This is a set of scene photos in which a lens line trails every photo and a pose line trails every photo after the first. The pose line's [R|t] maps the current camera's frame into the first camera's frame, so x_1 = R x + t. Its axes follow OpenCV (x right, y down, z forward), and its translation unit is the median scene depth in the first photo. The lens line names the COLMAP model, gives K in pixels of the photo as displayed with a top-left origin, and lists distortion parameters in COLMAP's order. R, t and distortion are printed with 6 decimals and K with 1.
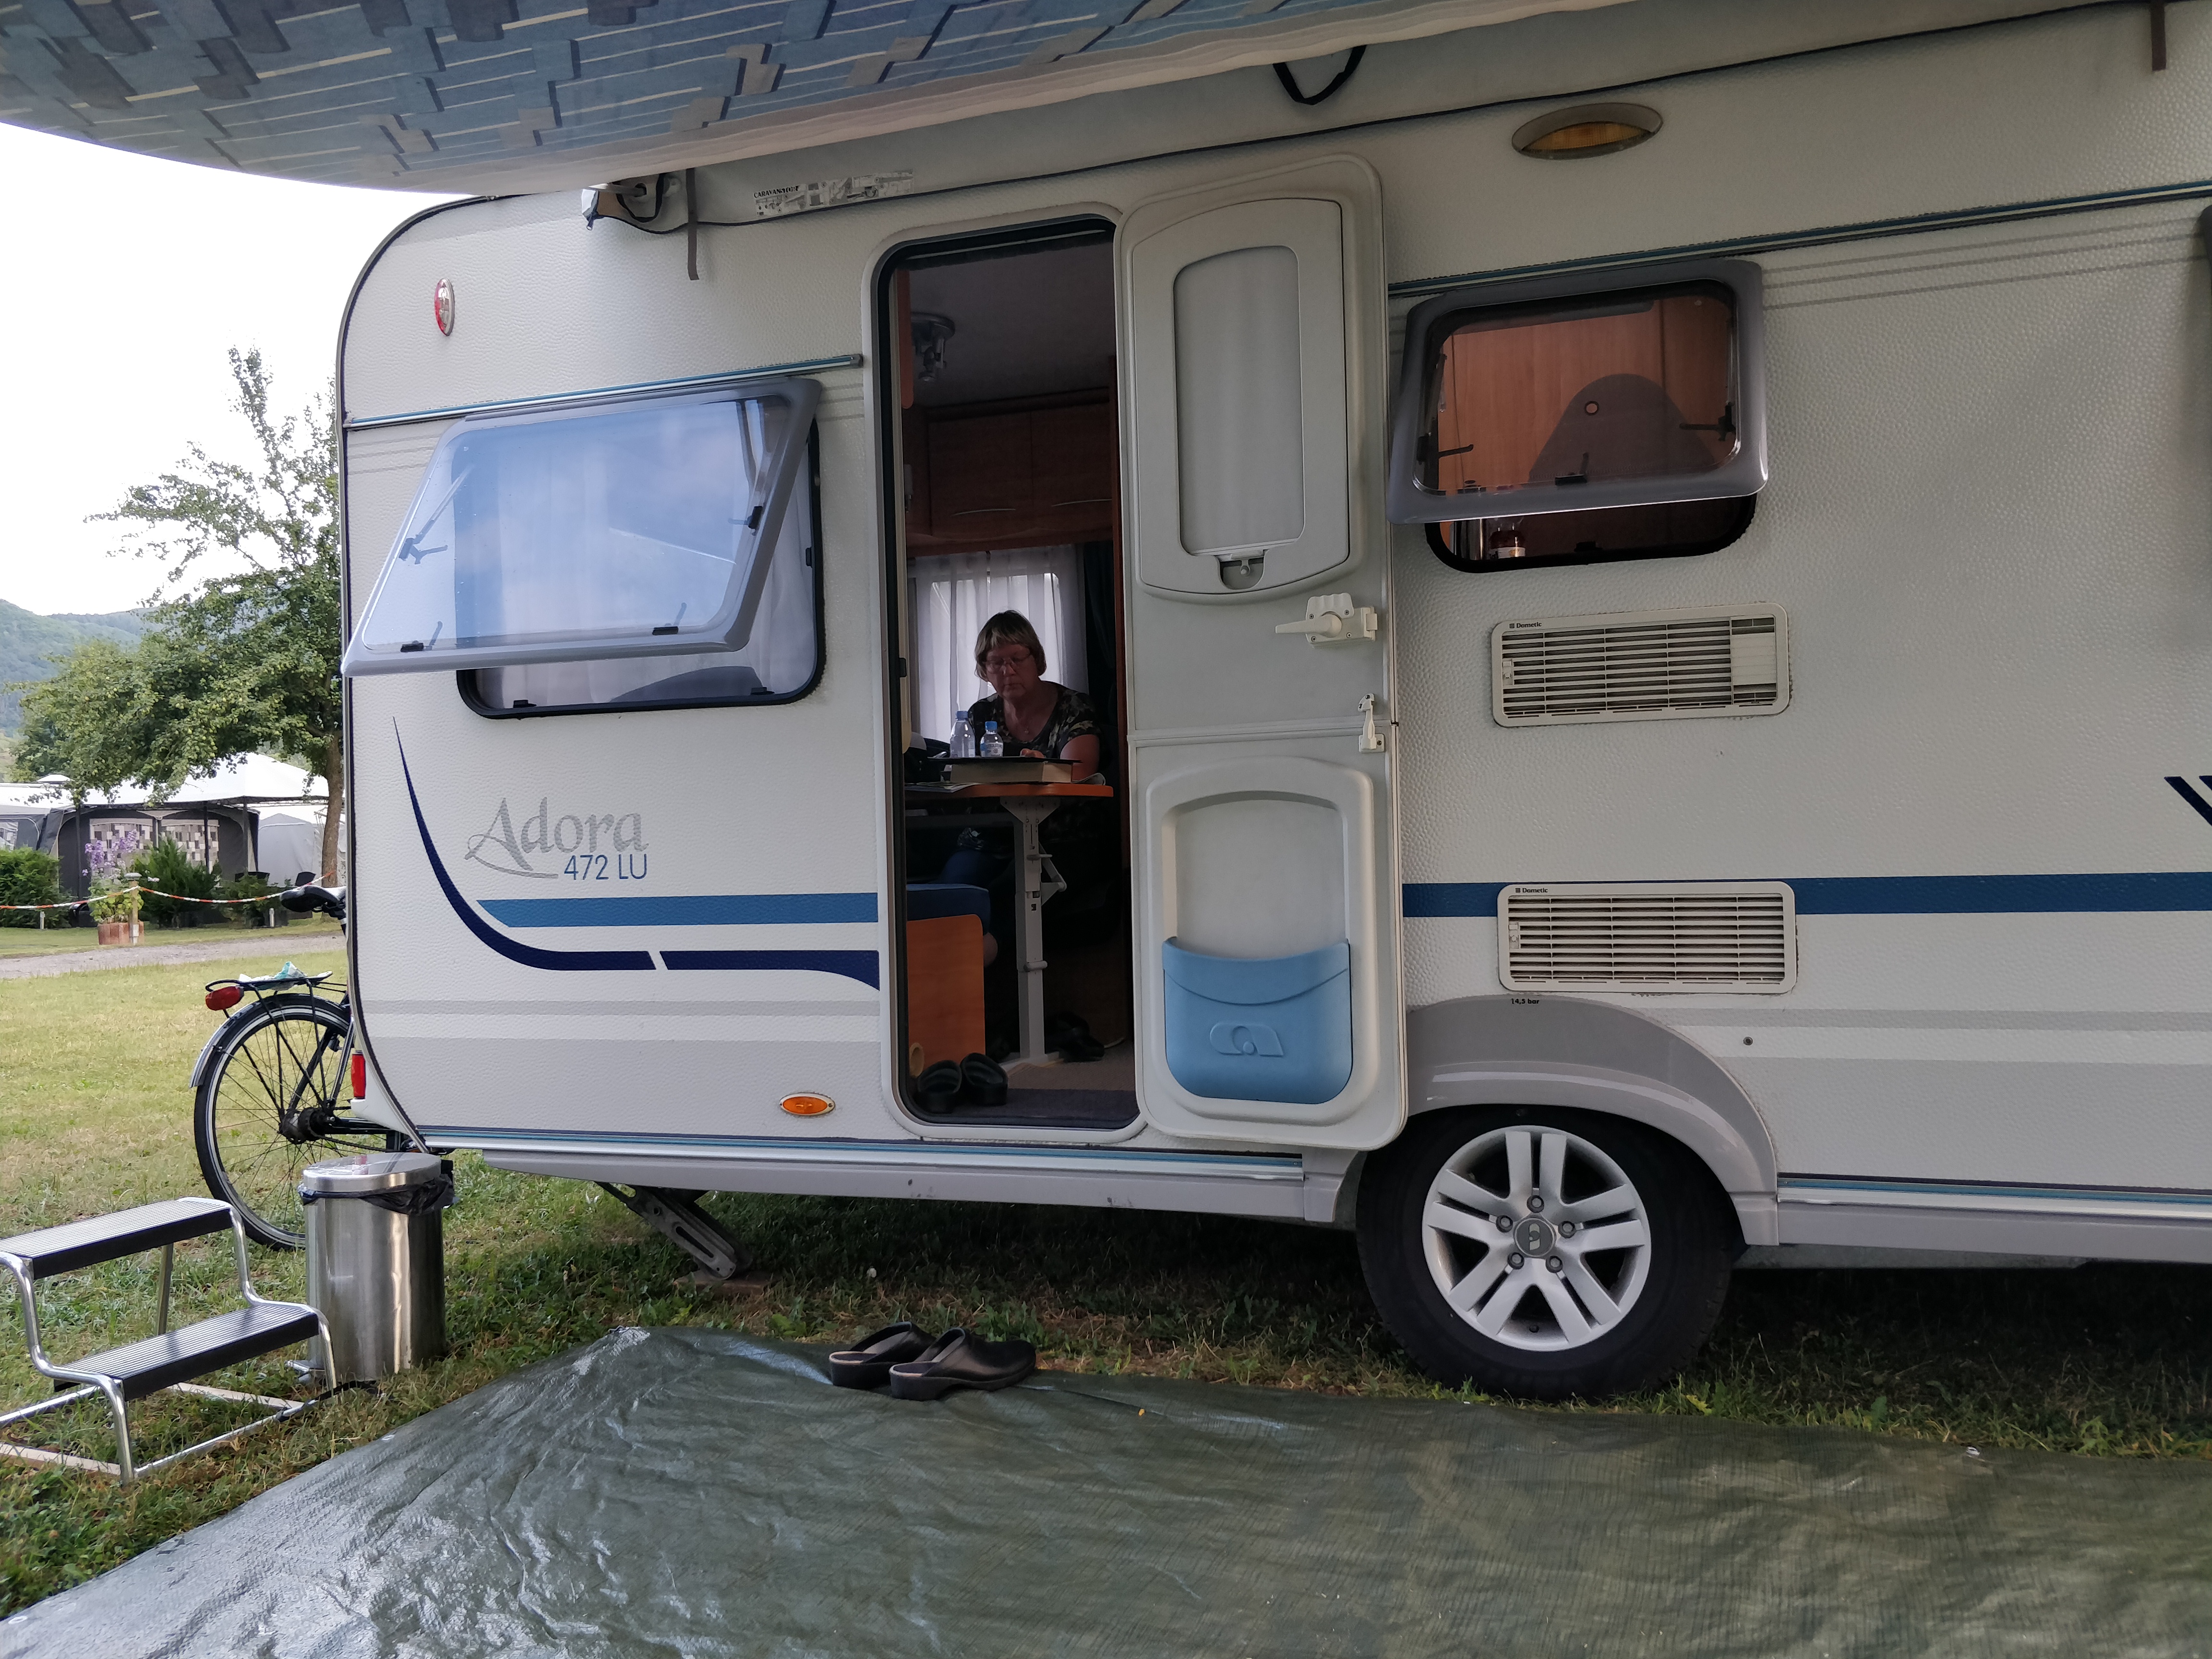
lens RADIAL K [[1814.0, 0, 1117.0], [0, 1814.0, 839.5], [0, 0, 1]] dist [0.056871, -0.081843]
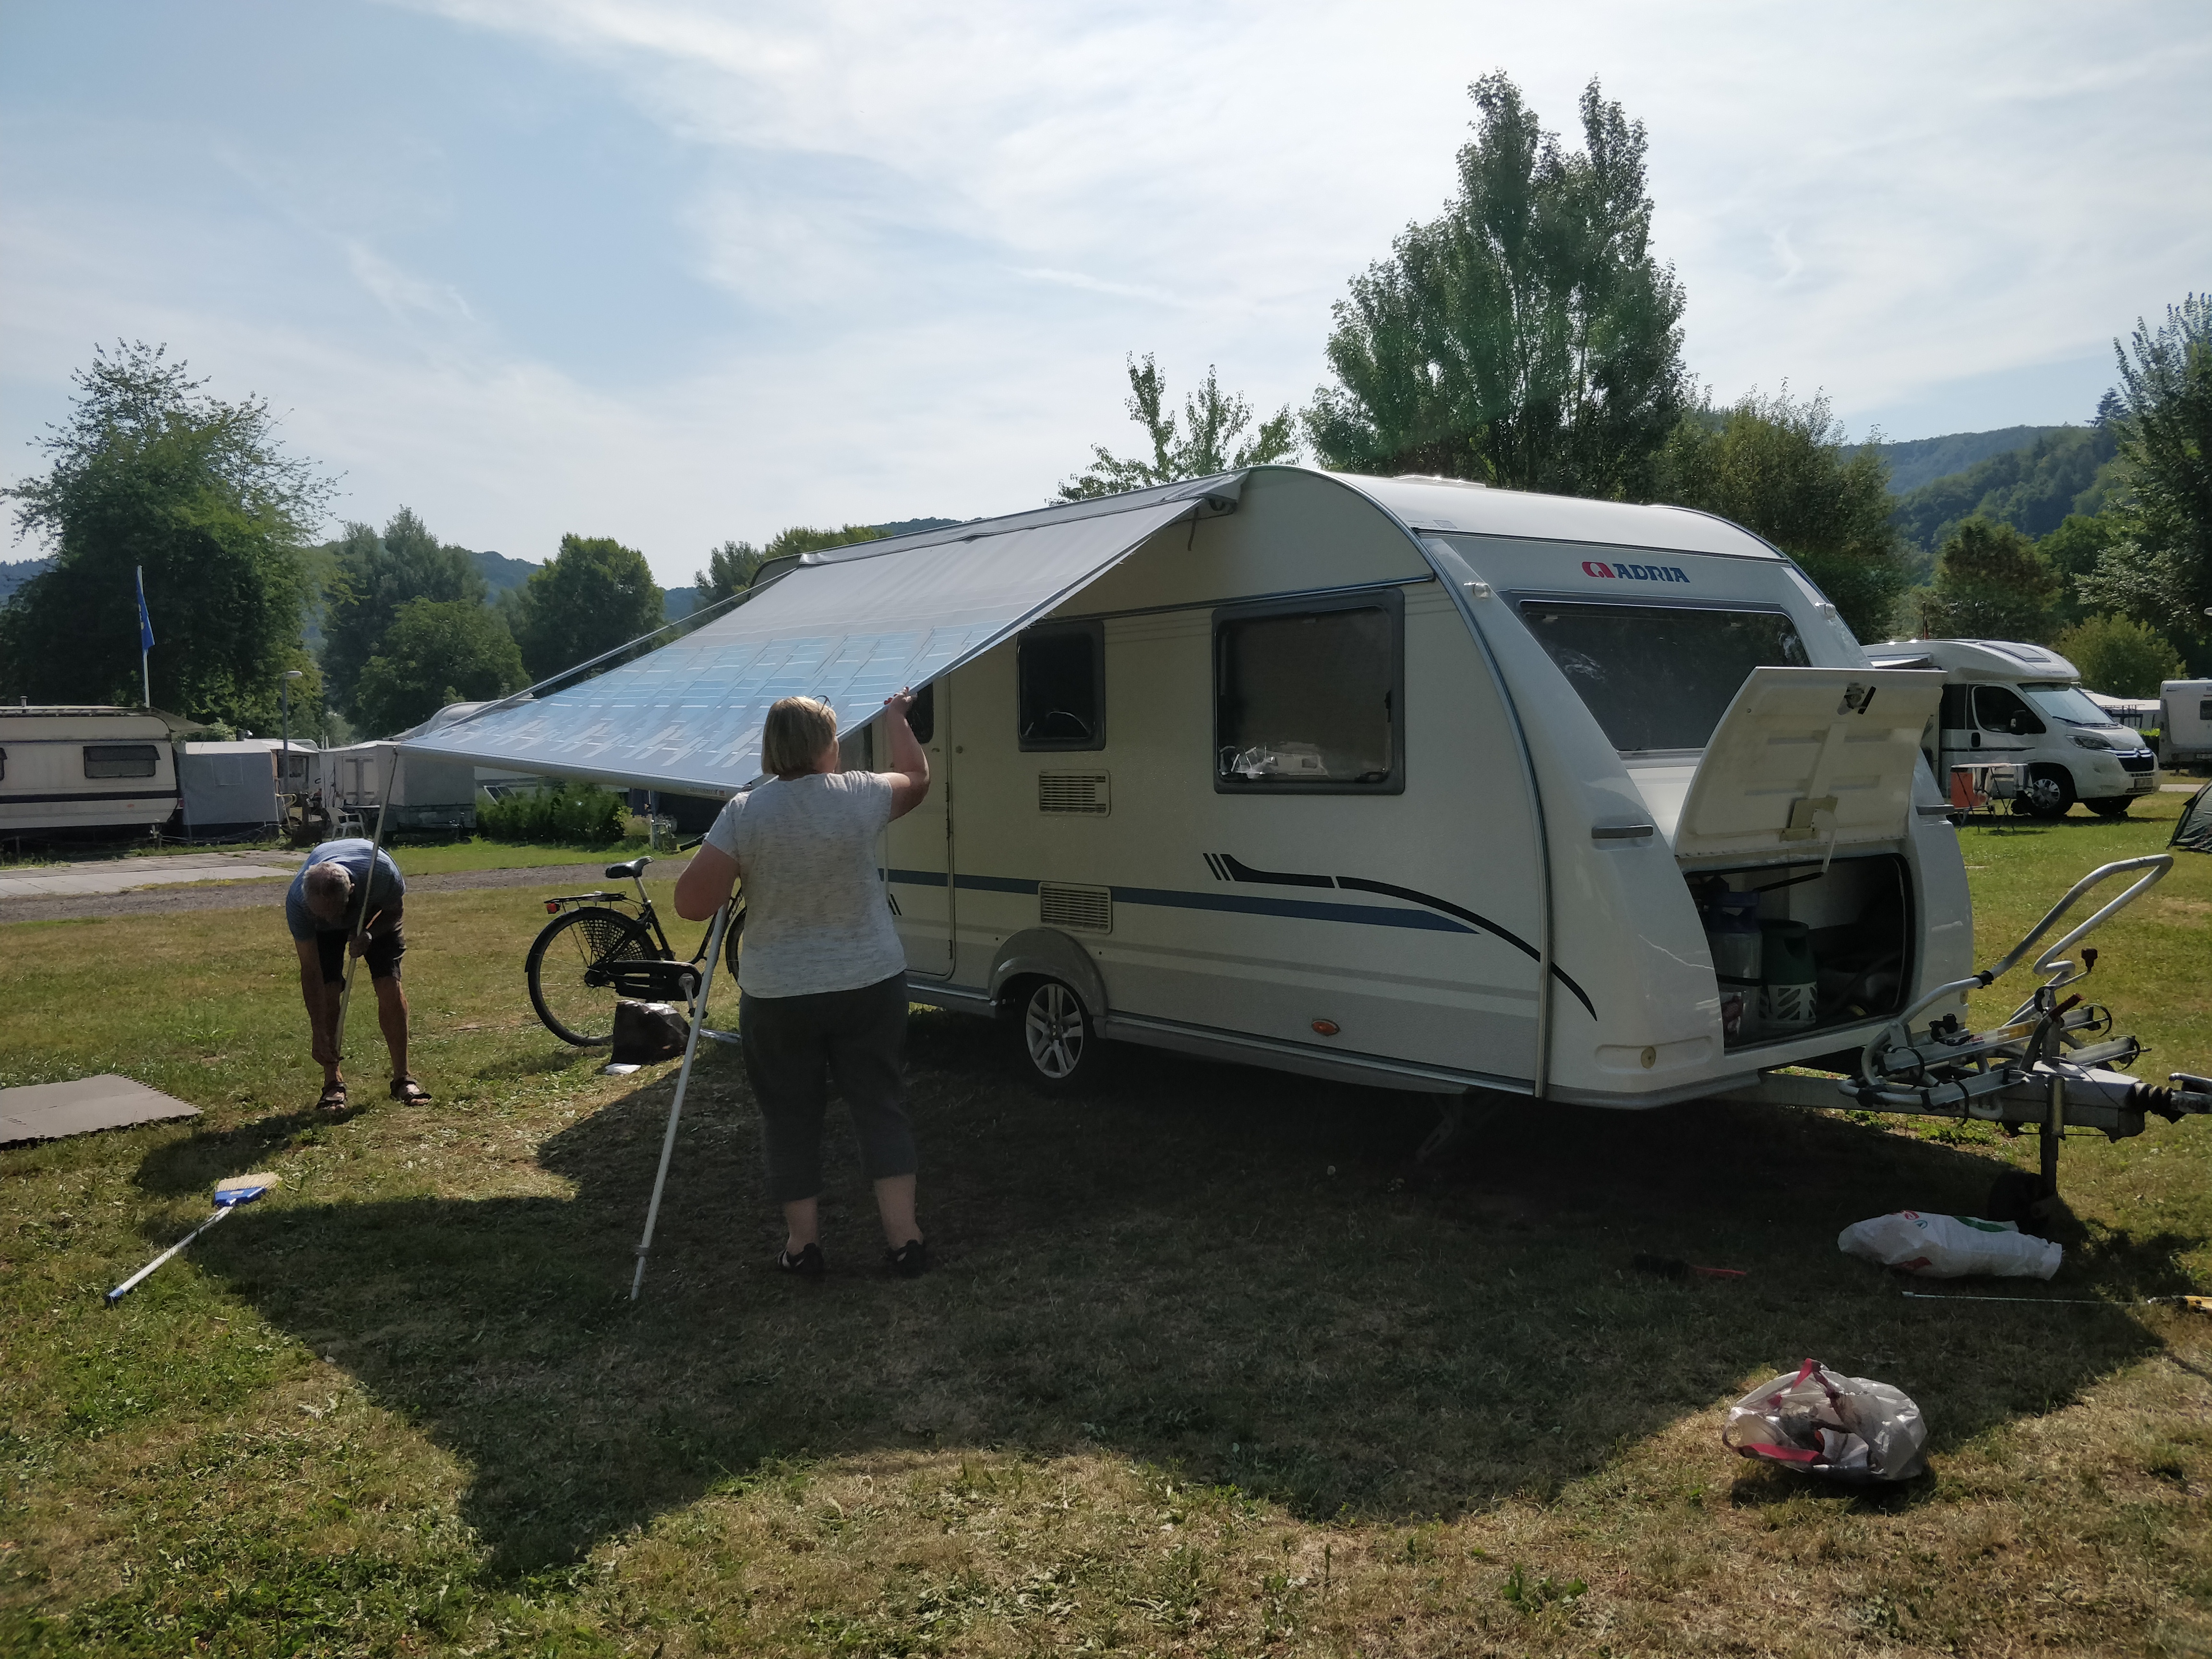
lens RADIAL K [[1814.0, 0, 1106.5], [0, 1814.0, 827.2], [0, 0, 1]] dist [0.056871, -0.081843]
pose [[0.865323, 0.028488, -0.500405, 1.469381], [-0.006412, 0.998931, 0.045781, -0.154926], [0.501174, -0.036407, 0.864580, -0.998235]]
